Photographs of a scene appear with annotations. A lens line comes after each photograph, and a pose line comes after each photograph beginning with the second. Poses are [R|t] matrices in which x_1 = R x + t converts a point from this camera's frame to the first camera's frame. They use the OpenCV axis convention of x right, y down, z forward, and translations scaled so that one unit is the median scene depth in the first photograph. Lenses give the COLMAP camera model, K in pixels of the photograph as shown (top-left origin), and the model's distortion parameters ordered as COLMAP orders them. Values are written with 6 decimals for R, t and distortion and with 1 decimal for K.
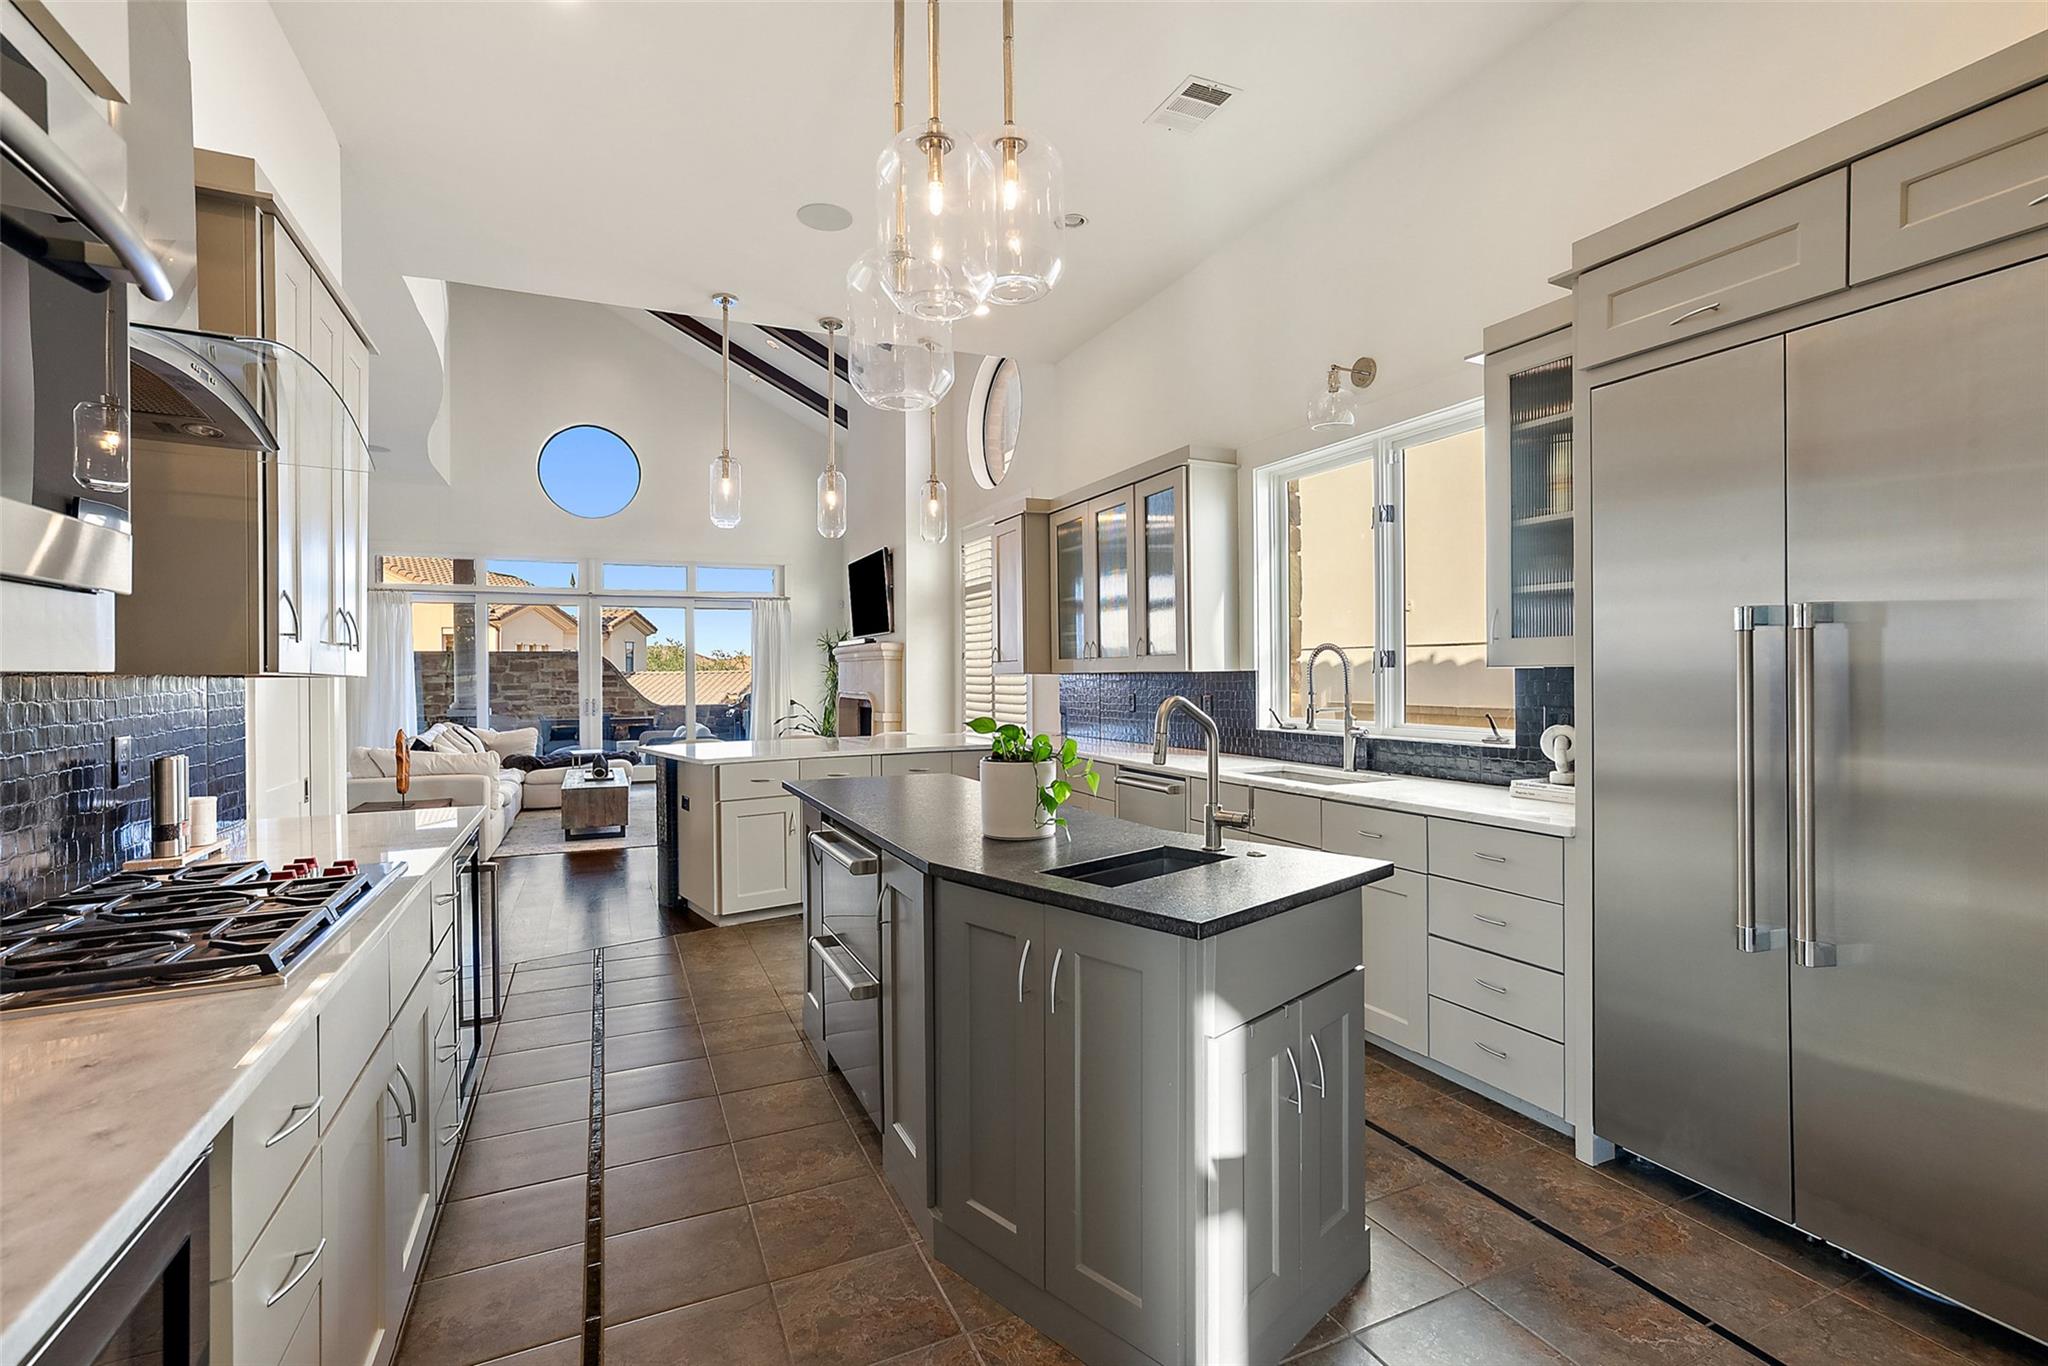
lens RADIAL K [[925.6, 0, 1027.4], [0, 925.6, 675.4], [0, 0, 1]] dist [-0.039558, 0.027310]
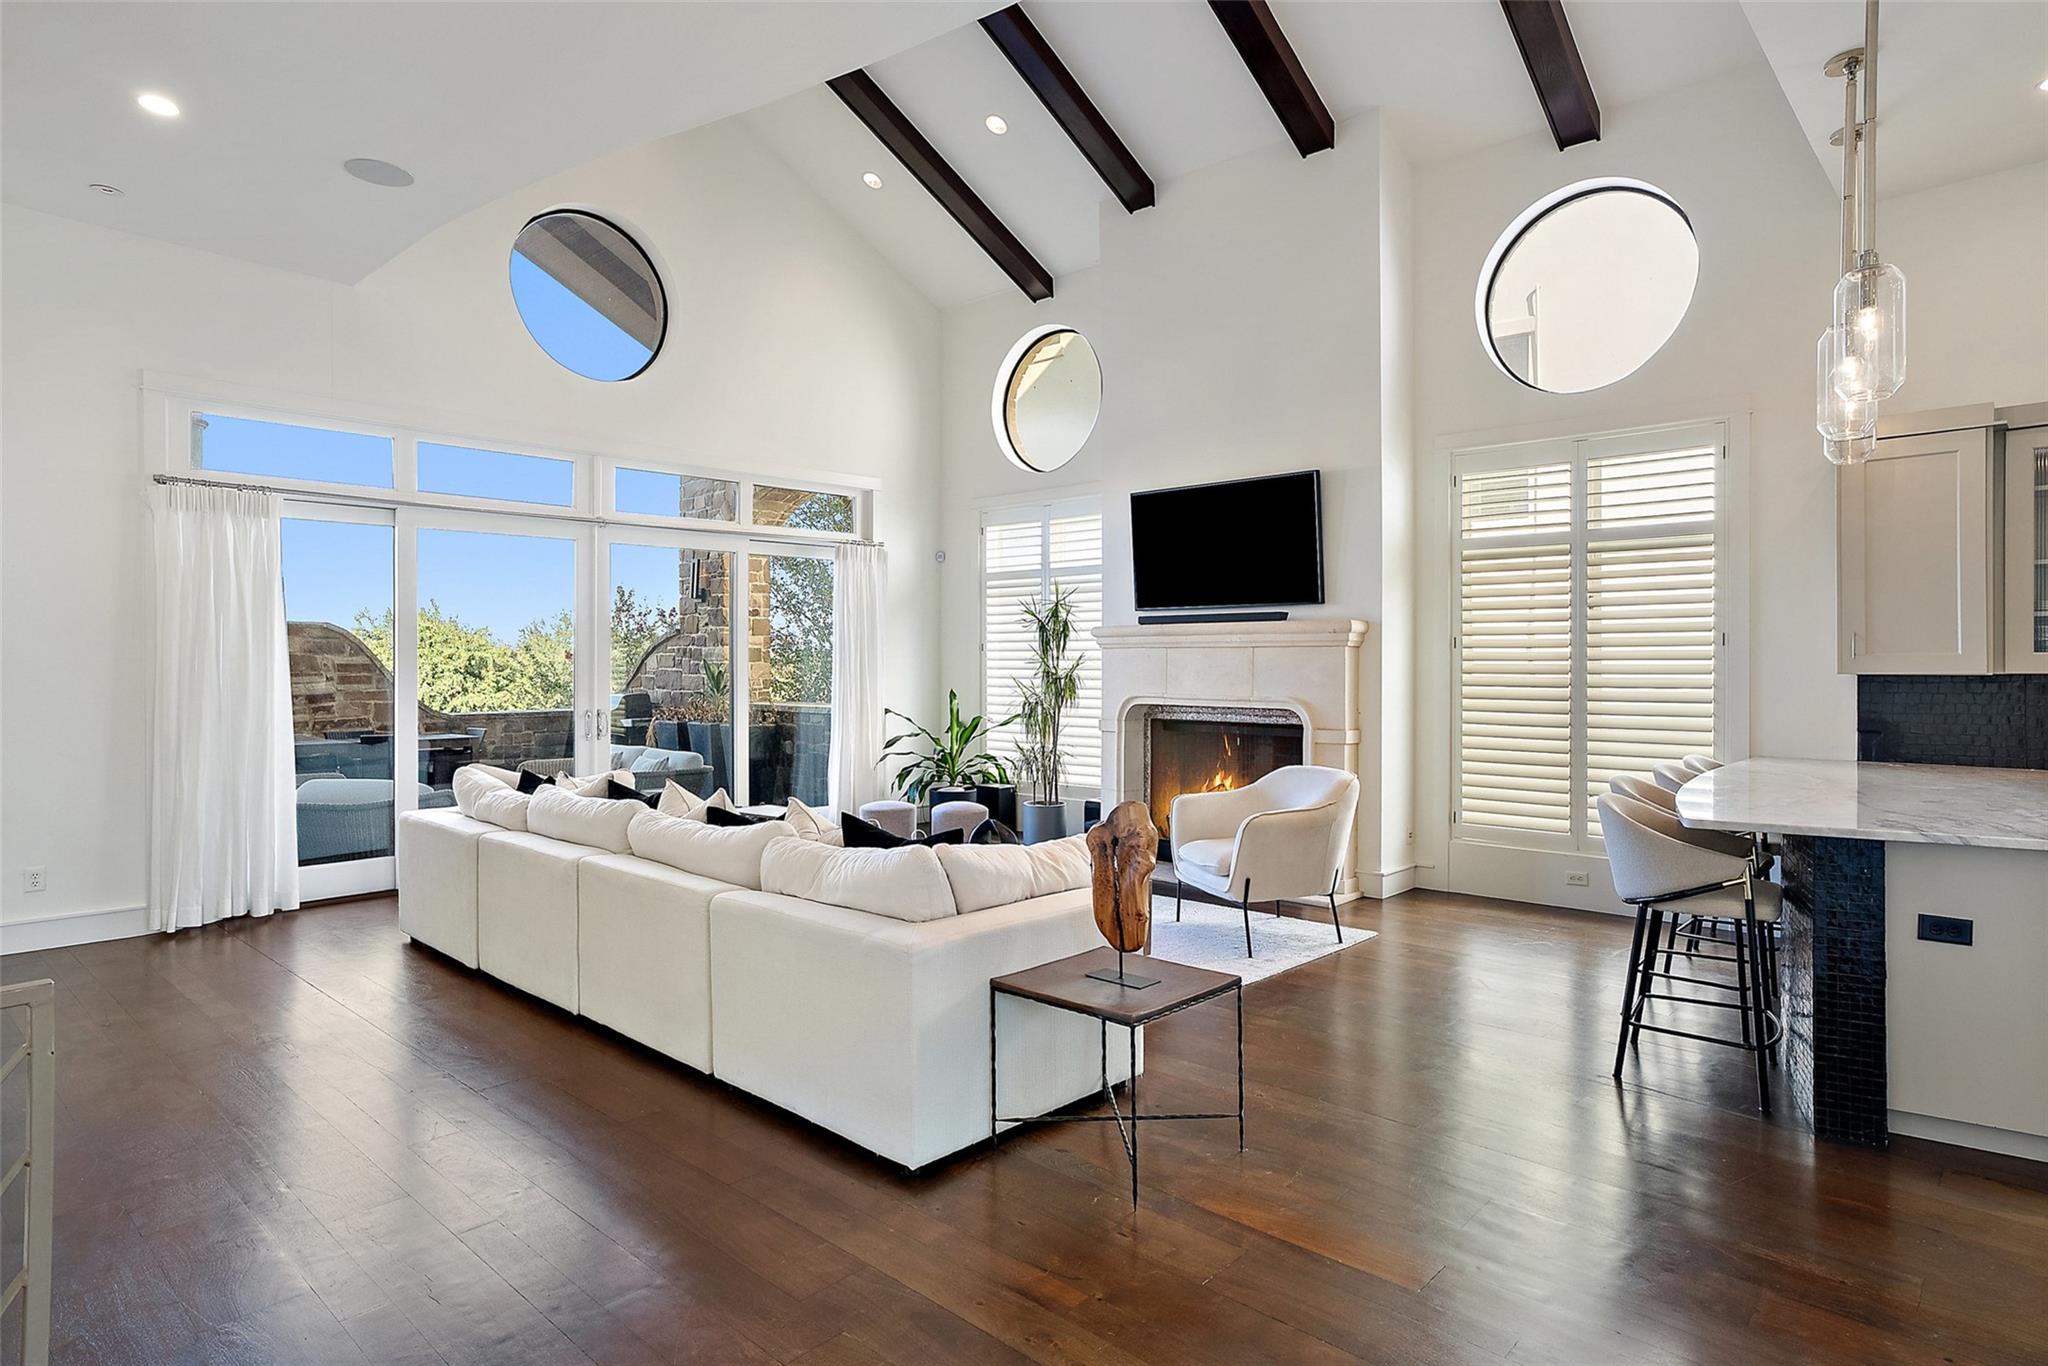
lens RADIAL K [[1177.8, 0, 1025.1], [0, 1177.8, 661.8], [0, 0, 1]] dist [0.000836, 0.000327]
pose [[0.926030, 0.005893, 0.377405, -0.386729], [-0.005626, 0.999983, -0.001808, -0.002373], [-0.377409, -0.000449, 0.926047, 0.195923]]
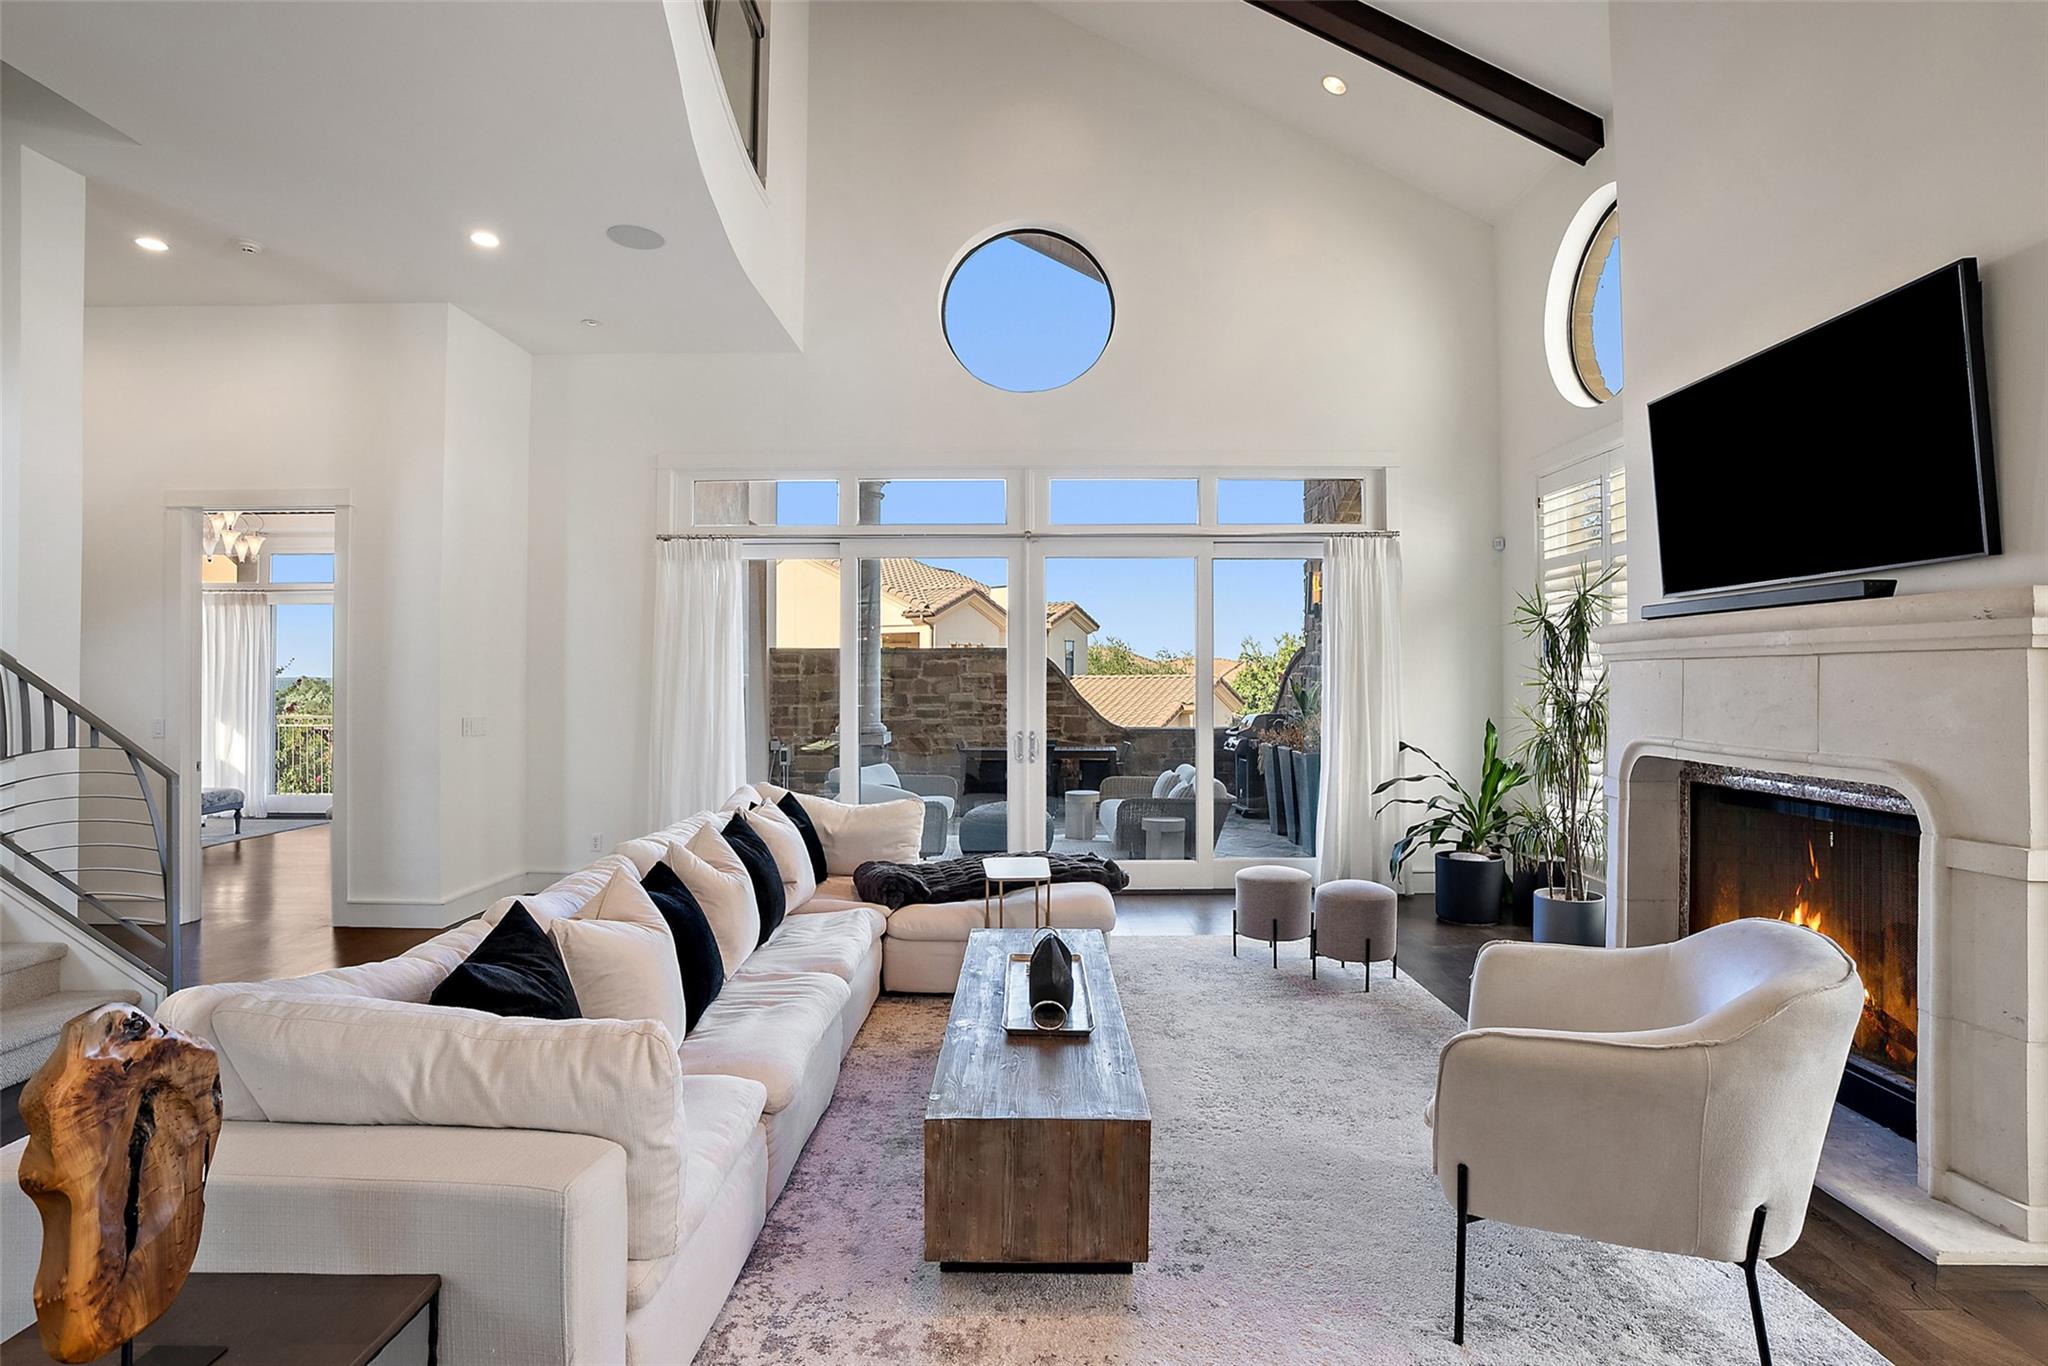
lens RADIAL K [[1020.4, 0, 1020.8], [0, 1020.4, 664.3], [0, 0, 1]] dist [-0.072372, 0.031926]
pose [[0.900080, -0.000260, -0.435726, -0.171206], [-0.006084, 0.999895, -0.013163, -0.004218], [0.435683, 0.014499, 0.899983, 0.361048]]
